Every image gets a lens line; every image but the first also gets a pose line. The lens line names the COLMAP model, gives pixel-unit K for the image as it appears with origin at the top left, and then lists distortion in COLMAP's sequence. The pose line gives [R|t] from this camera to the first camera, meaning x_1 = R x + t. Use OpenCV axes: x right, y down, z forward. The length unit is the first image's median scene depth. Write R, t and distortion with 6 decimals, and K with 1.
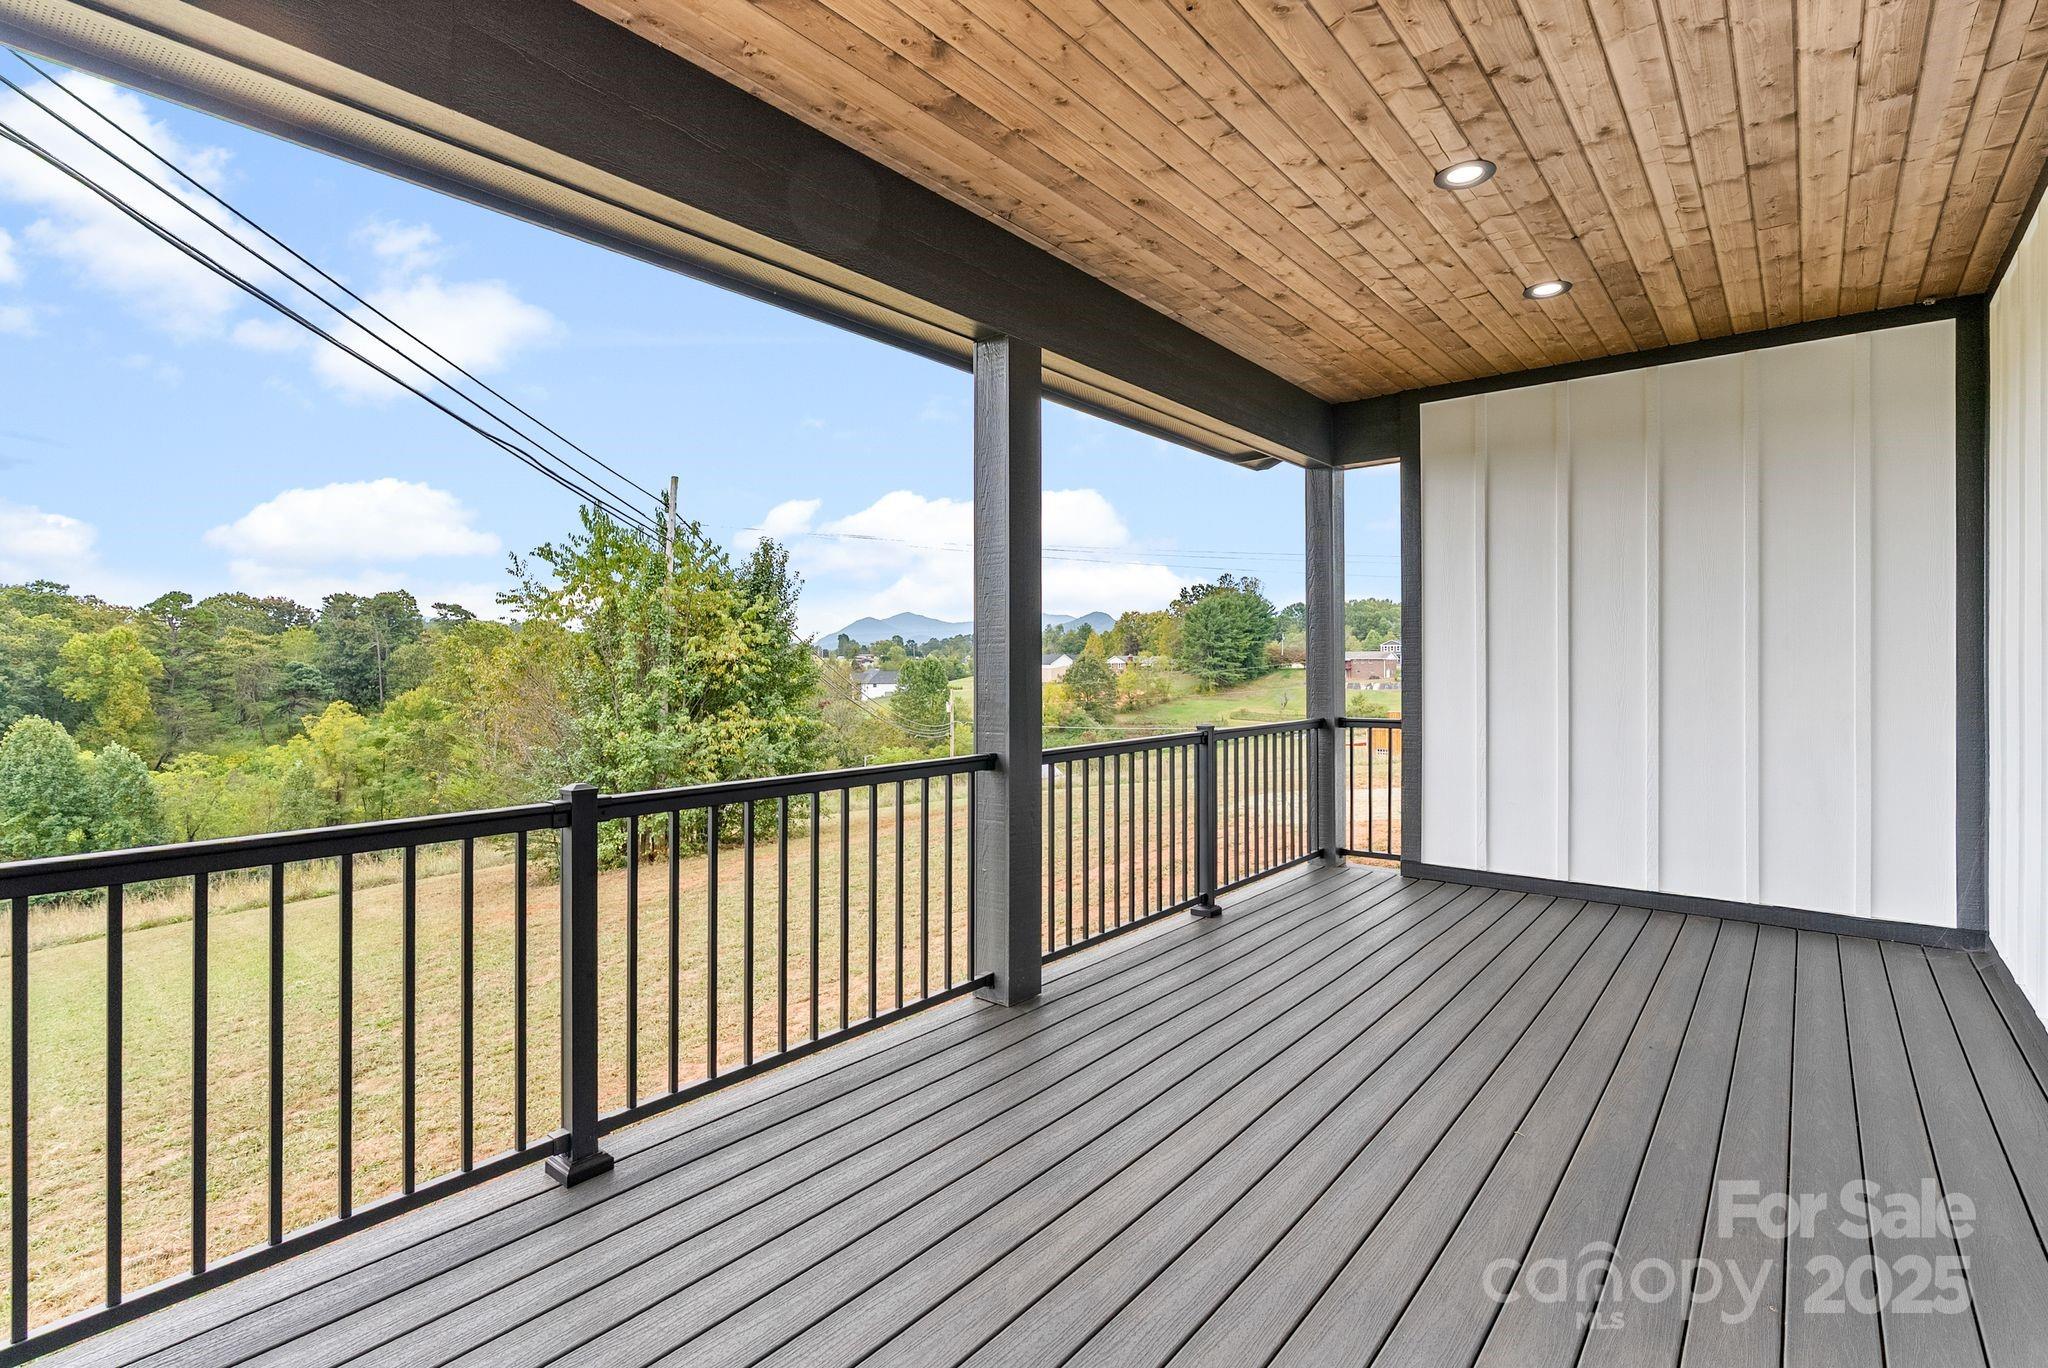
lens RADIAL K [[1038.2, 0, 1024.2], [0, 1038.2, 663.4], [0, 0, 1]] dist [0.027122, -0.000167]
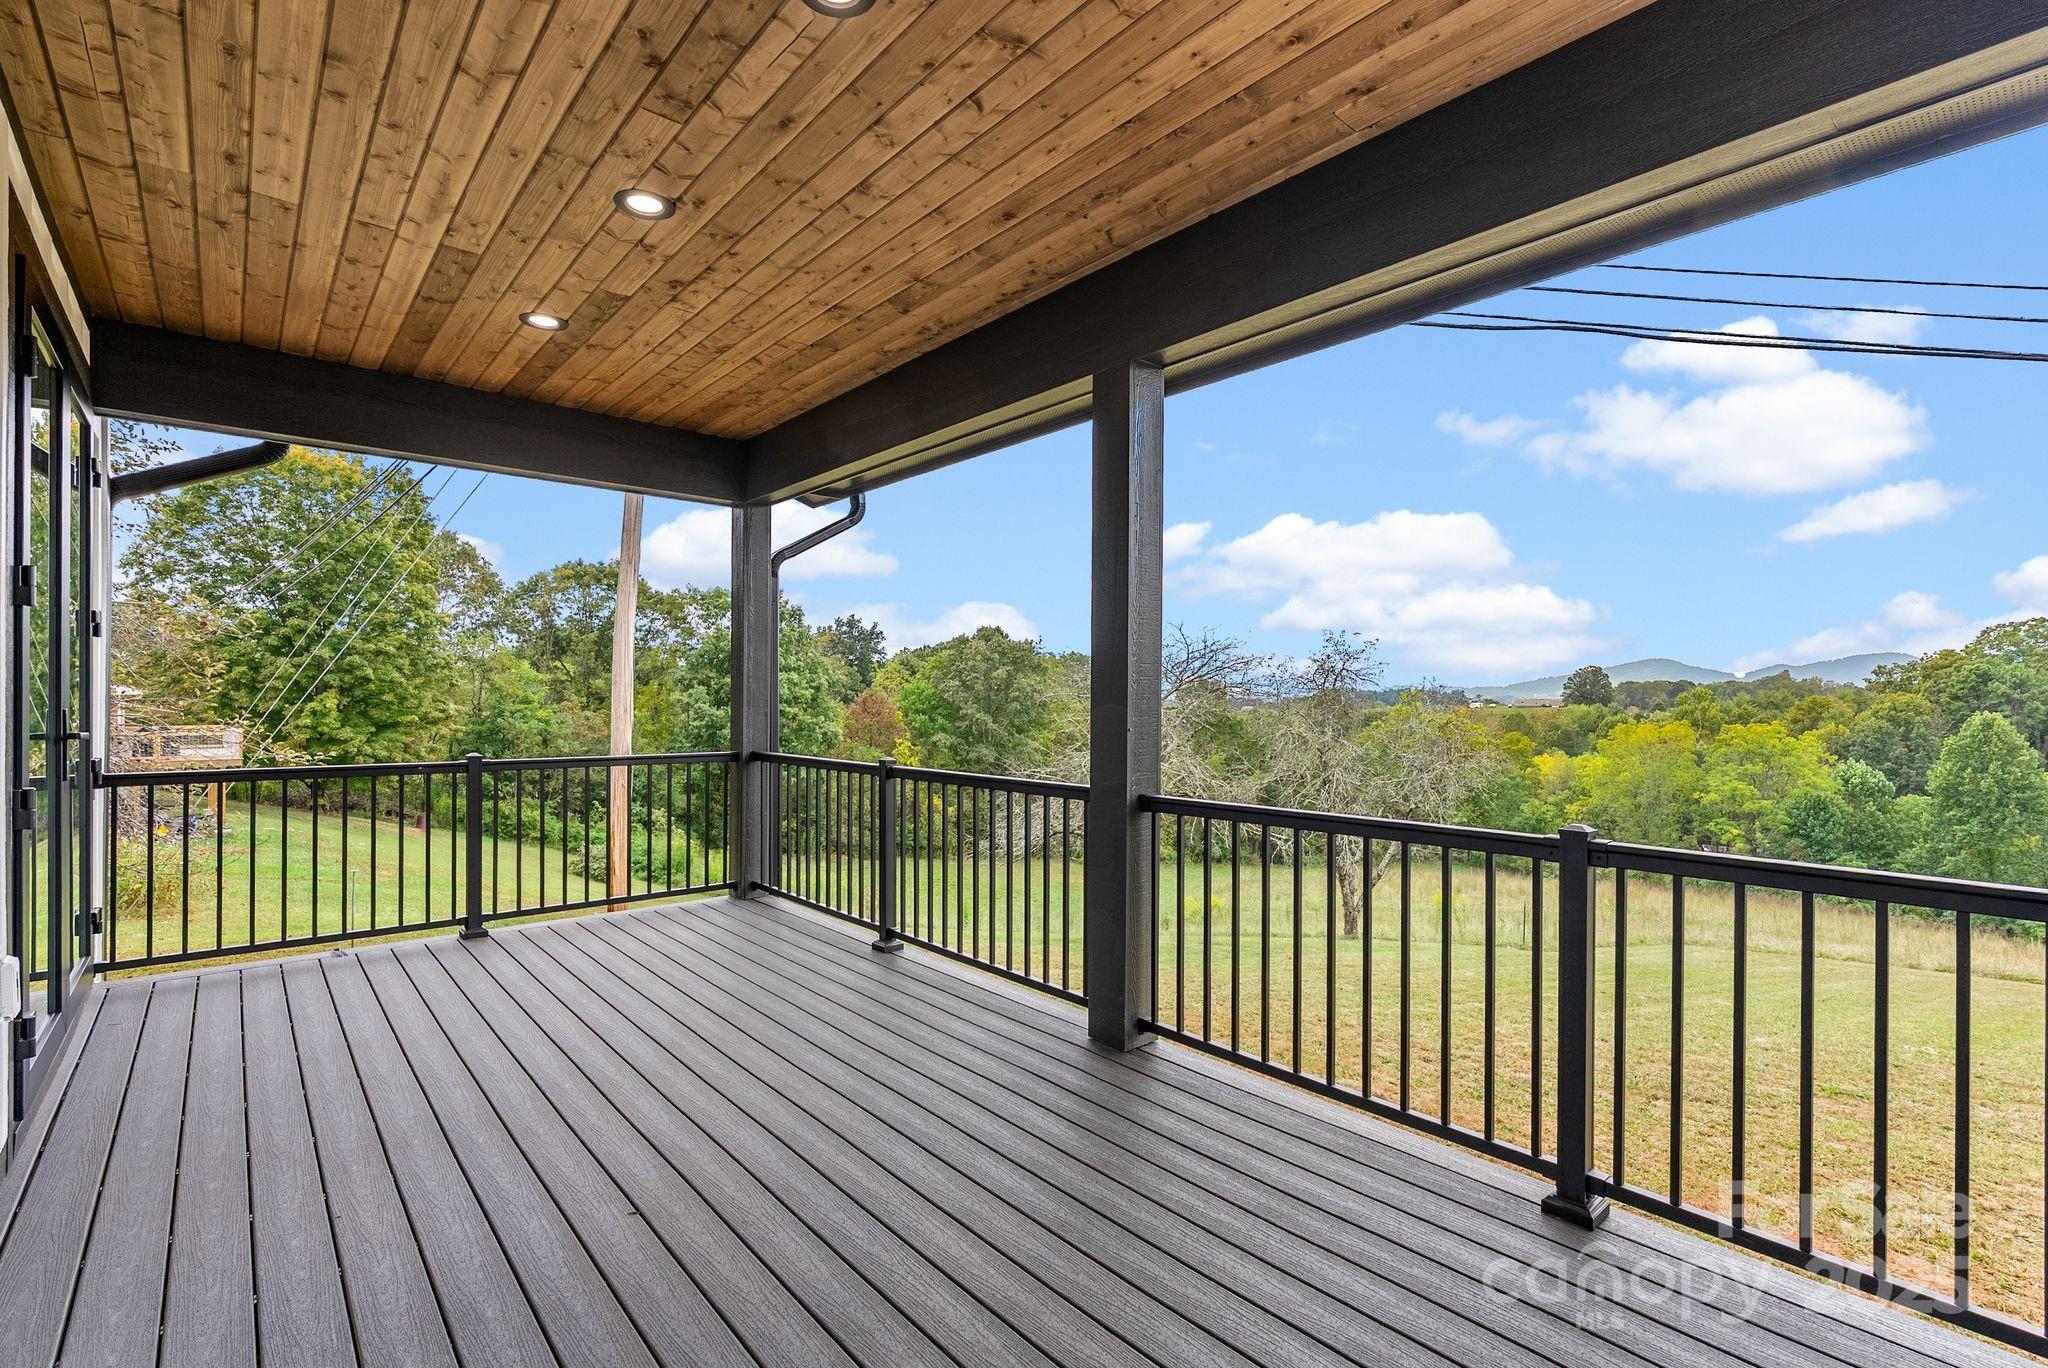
lens RADIAL K [[955.3, 0, 1028.4], [0, 955.3, 689.8], [0, 0, 1]] dist [-0.014368, -0.000065]
pose [[-0.212649, -0.003404, -0.977123, 0.912067], [0.004347, 0.999981, -0.004430, -0.005424], [0.977119, -0.005189, -0.212630, 1.148097]]
